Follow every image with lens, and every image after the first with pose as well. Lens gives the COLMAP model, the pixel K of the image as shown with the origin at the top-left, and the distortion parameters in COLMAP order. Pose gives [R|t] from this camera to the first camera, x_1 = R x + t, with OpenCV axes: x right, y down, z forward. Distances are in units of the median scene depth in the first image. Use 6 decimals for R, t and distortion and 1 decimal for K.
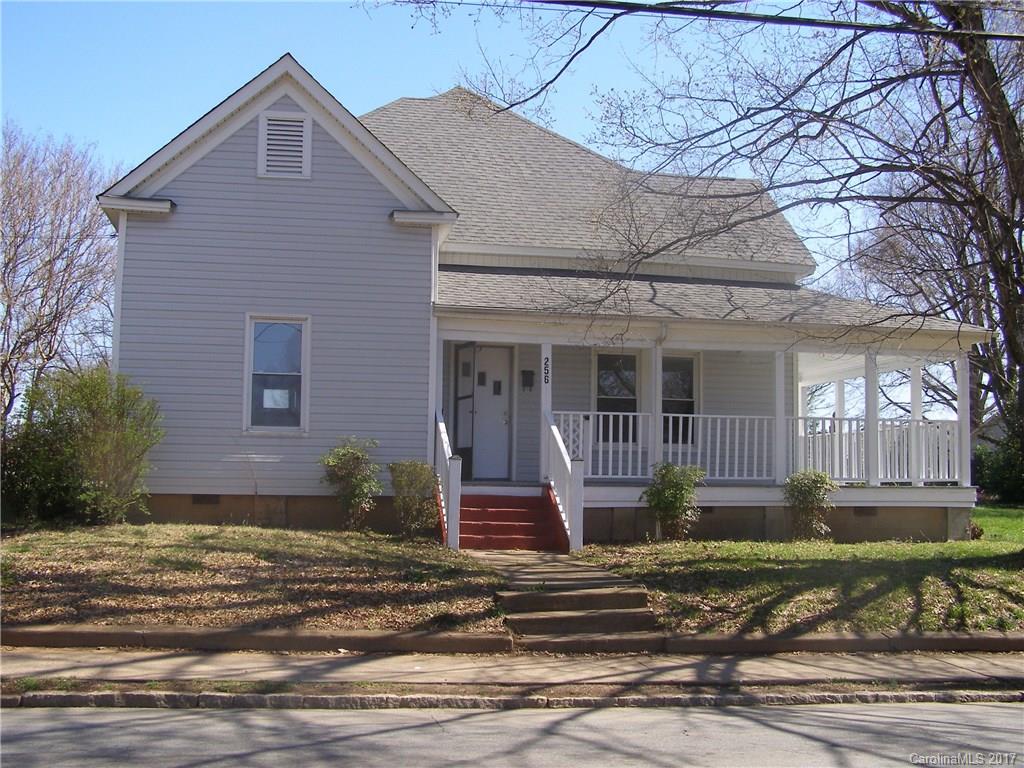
lens RADIAL K [[1181.9, 0, 512.0], [0, 1181.9, 384.0], [0, 0, 1]] dist [-0.227700, 0.410095]
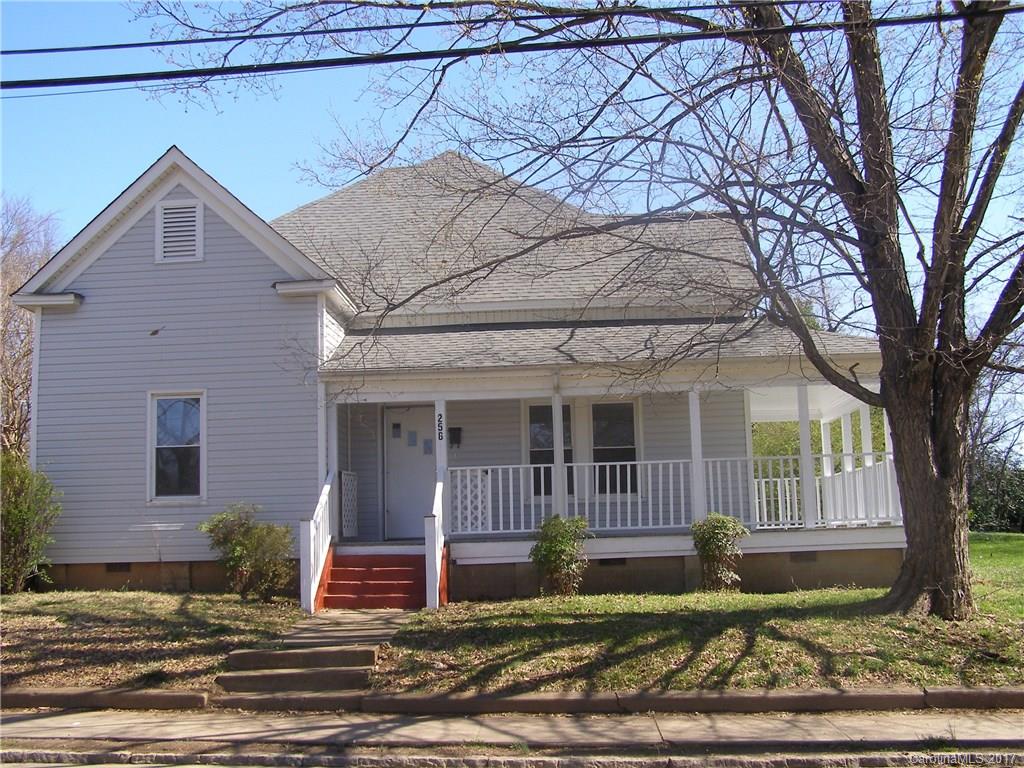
lens RADIAL K [[1181.9, 0, 512.0], [0, 1181.9, 384.0], [0, 0, 1]] dist [-0.227700, 0.410095]
pose [[0.967786, -0.073465, -0.240816, 0.346119], [0.061550, 0.996495, -0.056642, 0.013045], [0.244133, 0.039995, 0.968917, 0.051260]]
